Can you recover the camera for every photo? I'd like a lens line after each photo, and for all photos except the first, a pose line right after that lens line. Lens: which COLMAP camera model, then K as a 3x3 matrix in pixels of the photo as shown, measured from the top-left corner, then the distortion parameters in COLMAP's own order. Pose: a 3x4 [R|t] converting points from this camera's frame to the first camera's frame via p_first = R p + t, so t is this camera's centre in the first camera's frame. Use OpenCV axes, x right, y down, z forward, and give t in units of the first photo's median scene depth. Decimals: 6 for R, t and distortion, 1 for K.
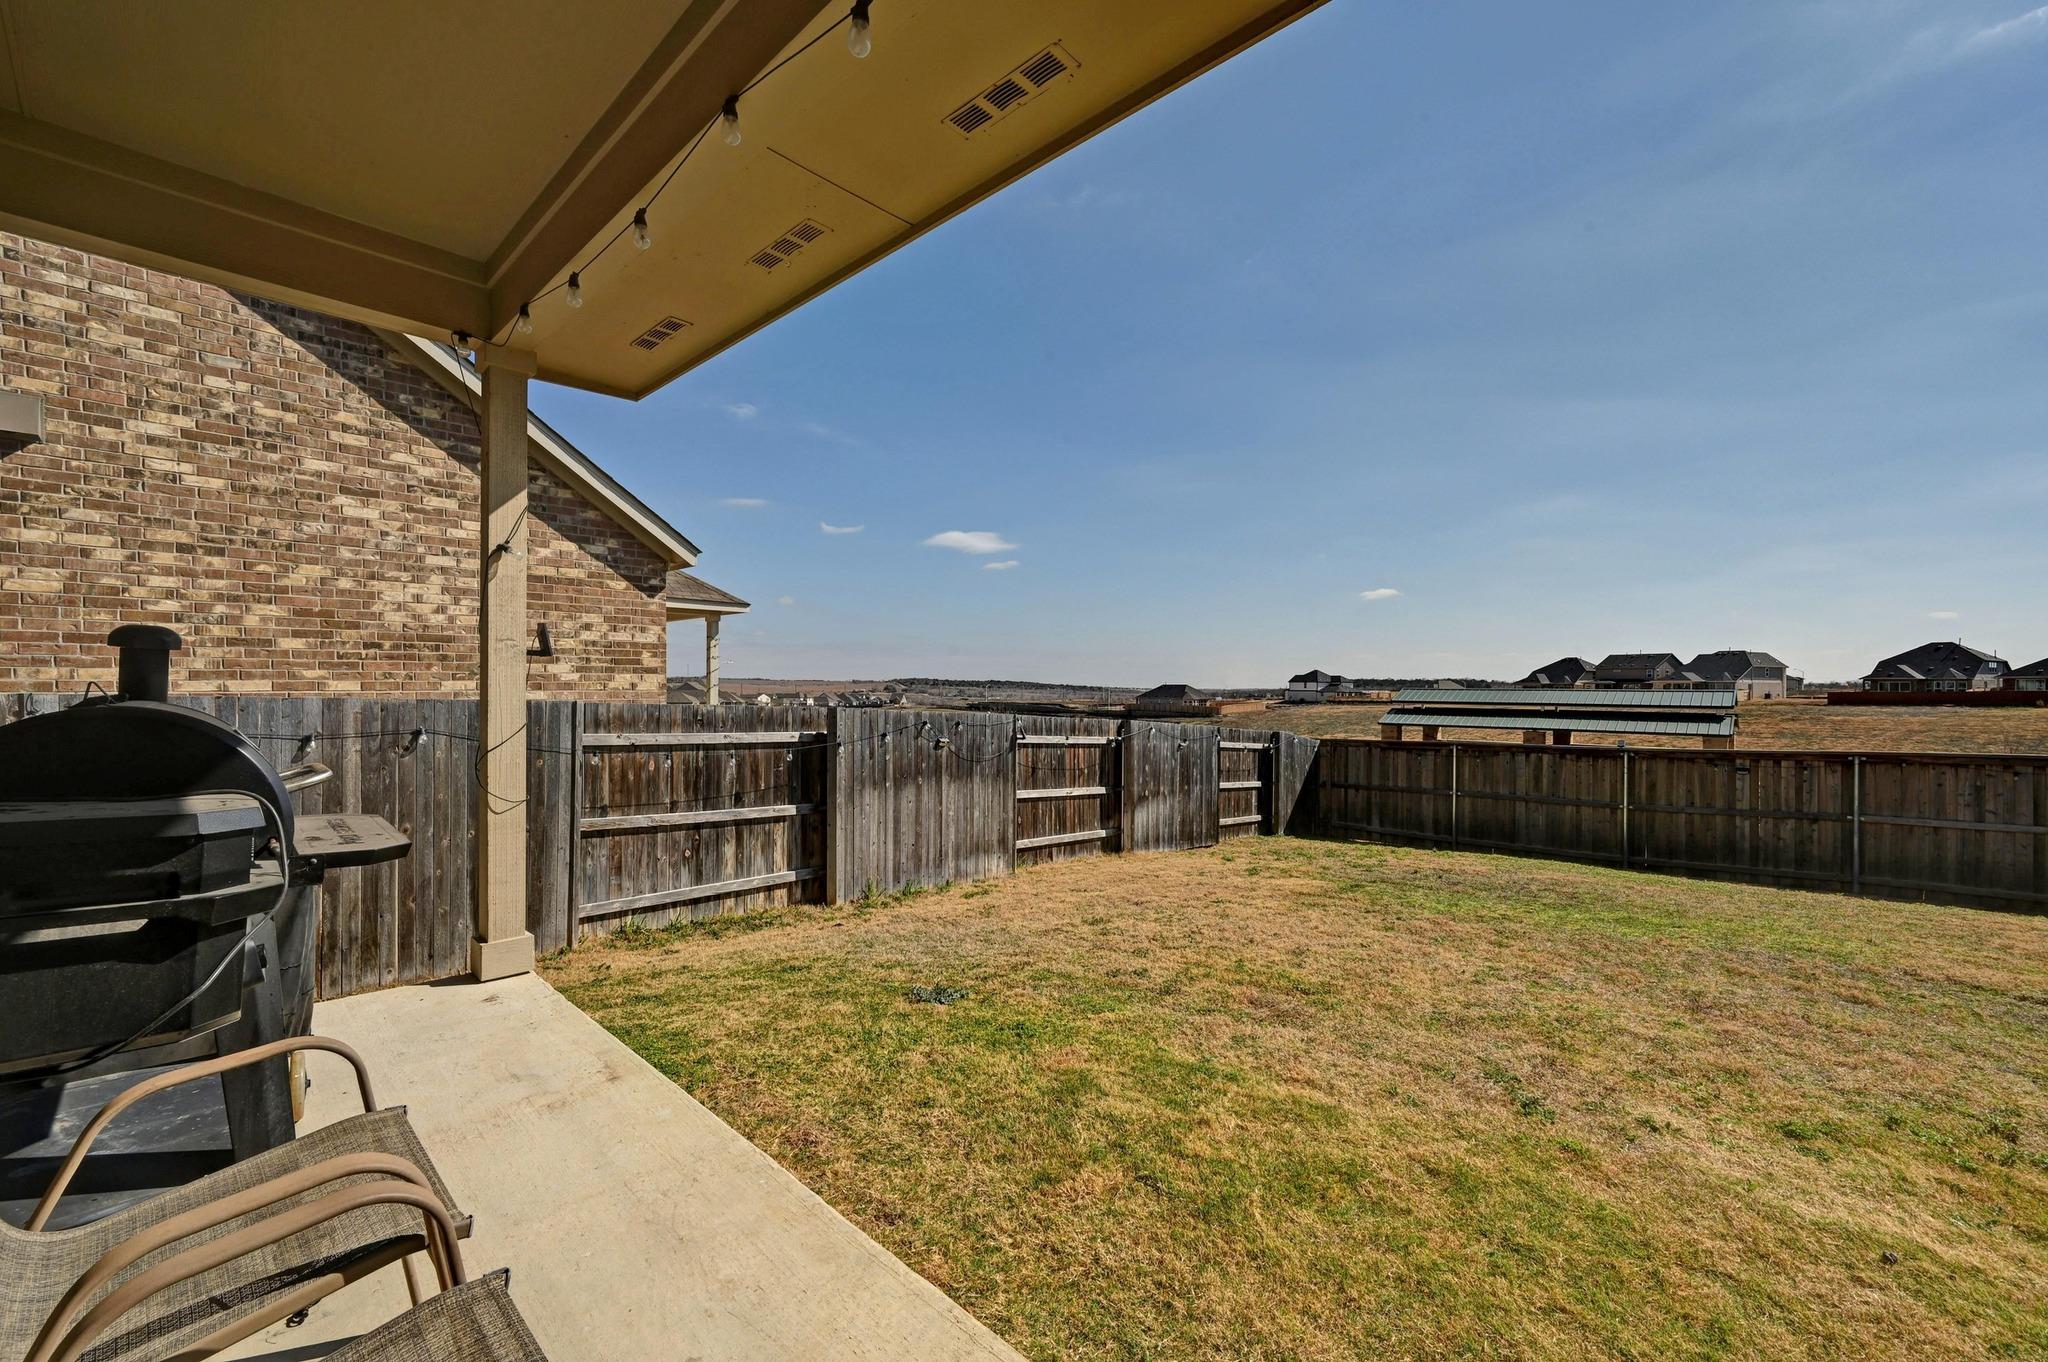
lens RADIAL K [[812.9, 0, 1010.0], [0, 812.9, 679.5], [0, 0, 1]] dist [-0.003878, 0.001539]
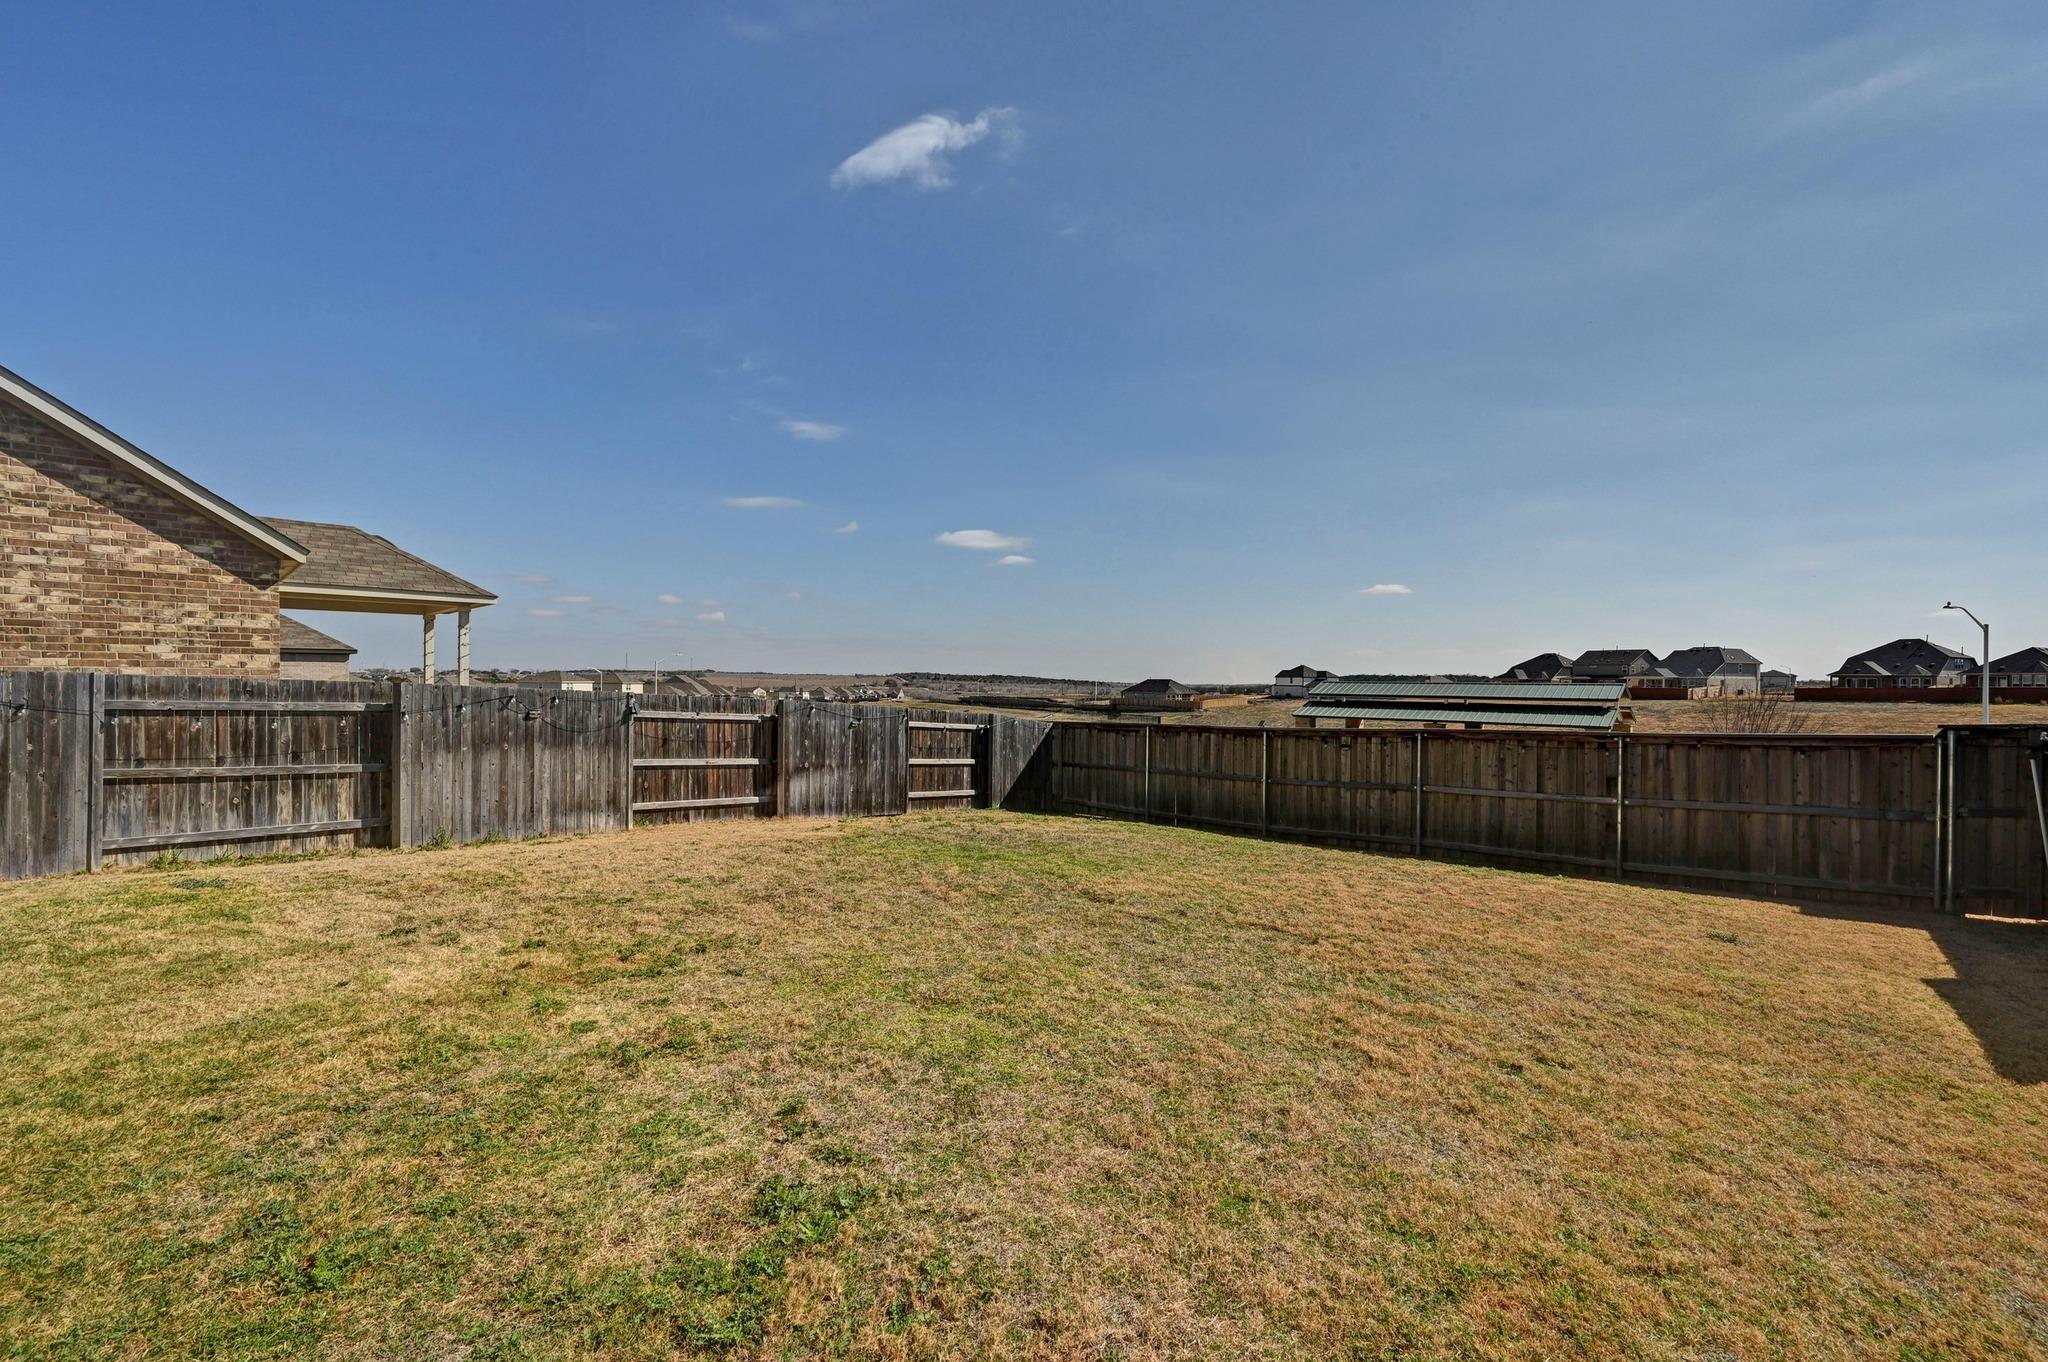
lens RADIAL K [[812.9, 0, 1000.4], [0, 812.9, 670.8], [0, 0, 1]] dist [-0.003878, 0.001539]
pose [[0.999941, 0.003610, 0.010256, 0.480377], [-0.003583, 0.999990, -0.002656, 0.012469], [-0.010266, 0.002620, 0.999944, -0.147613]]
